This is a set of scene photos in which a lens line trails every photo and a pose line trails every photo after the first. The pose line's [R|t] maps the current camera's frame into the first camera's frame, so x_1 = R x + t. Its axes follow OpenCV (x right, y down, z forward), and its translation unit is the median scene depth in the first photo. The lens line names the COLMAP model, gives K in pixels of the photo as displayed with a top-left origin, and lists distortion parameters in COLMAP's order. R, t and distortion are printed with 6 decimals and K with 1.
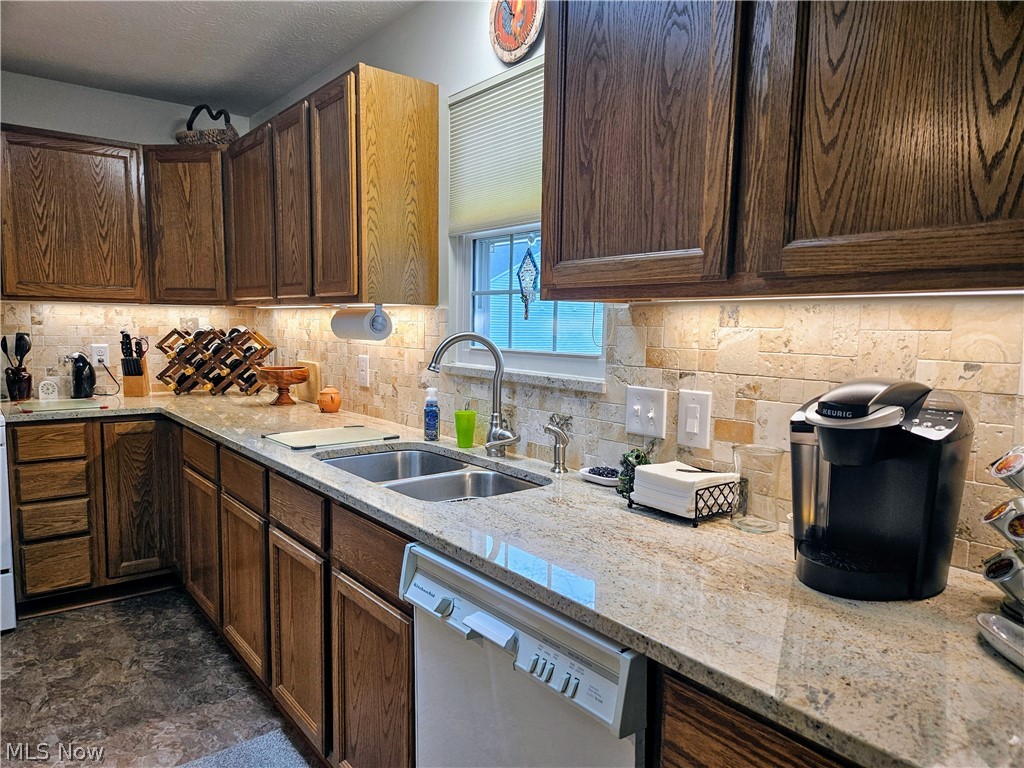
lens RADIAL K [[687.5, 0, 510.8], [0, 687.5, 394.9], [0, 0, 1]] dist [0.066669, -0.050074]
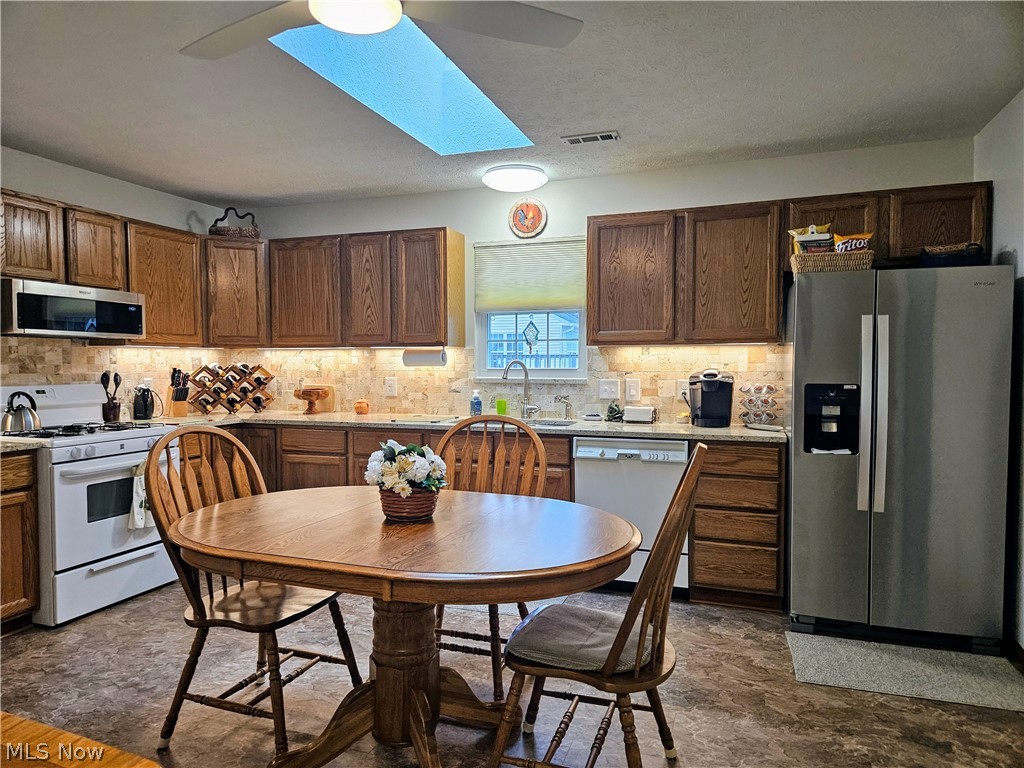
lens RADIAL K [[687.5, 0, 511.0], [0, 687.5, 381.9], [0, 0, 1]] dist [0.066669, -0.050074]
pose [[0.835558, -0.035536, 0.548251, -1.304317], [0.073932, 0.996102, -0.048110, 0.081145], [-0.544404, 0.080732, 0.834929, -0.792198]]
